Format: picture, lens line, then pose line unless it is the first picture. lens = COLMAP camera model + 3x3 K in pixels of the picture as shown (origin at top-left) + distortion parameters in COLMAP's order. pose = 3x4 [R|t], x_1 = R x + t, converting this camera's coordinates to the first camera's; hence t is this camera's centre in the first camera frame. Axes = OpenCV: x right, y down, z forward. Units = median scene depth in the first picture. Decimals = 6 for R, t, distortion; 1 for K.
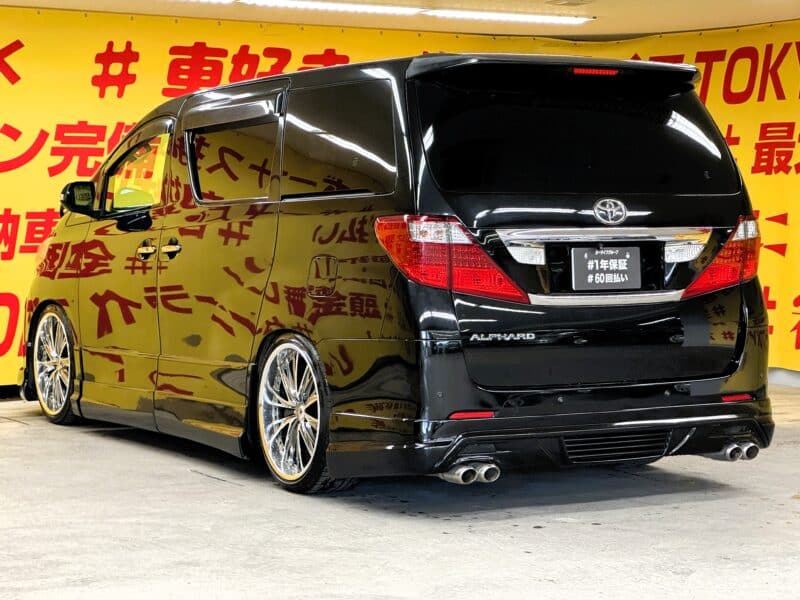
lens RADIAL K [[1862.0, 0, 425.5], [0, 1862.0, 299.2], [0, 0, 1]] dist [0.024828, 0.963499]
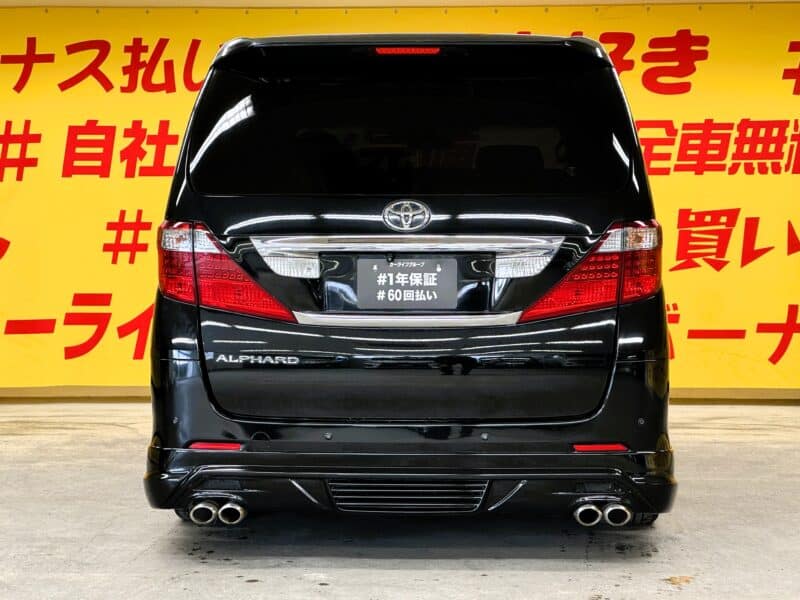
lens RADIAL K [[1862.0, 0, 425.5], [0, 1862.0, 299.2], [0, 0, 1]] dist [0.024828, 0.963499]
pose [[0.836989, 0.025136, -0.546643, 0.568624], [-0.023179, 0.999676, 0.010477, -0.018591], [0.546729, 0.003901, 0.837301, 0.300003]]
